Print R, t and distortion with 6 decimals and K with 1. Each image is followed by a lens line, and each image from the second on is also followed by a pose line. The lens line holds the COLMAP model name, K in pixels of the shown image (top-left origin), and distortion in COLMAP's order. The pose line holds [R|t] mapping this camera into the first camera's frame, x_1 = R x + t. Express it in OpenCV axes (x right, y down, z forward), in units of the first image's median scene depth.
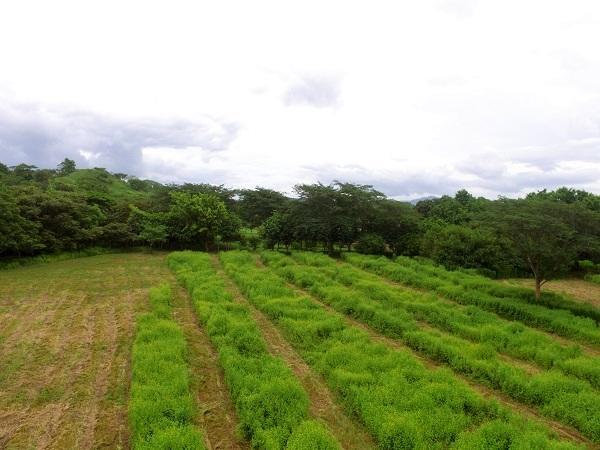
lens RADIAL K [[419.5, 0, 305.3], [0, 419.5, 223.2], [0, 0, 1]] dist [-0.055269, 0.017942]
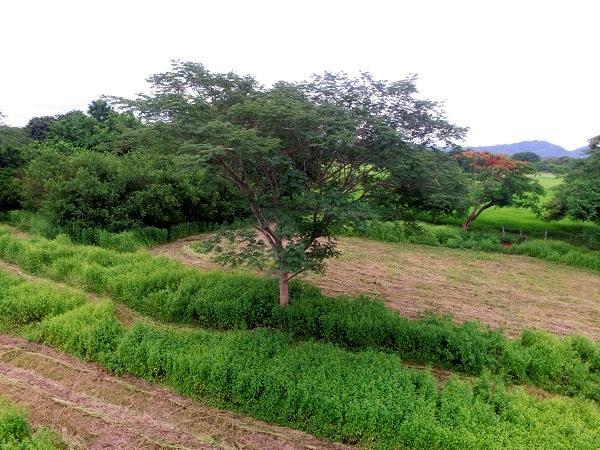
lens RADIAL K [[419.5, 0, 302.5], [0, 419.5, 219.7], [0, 0, 1]] dist [-0.055269, 0.017942]
pose [[0.691046, -0.122143, 0.712416, 0.149119], [0.005771, 0.986520, 0.163540, 0.007761], [-0.722787, -0.108902, 0.682436, 0.391448]]
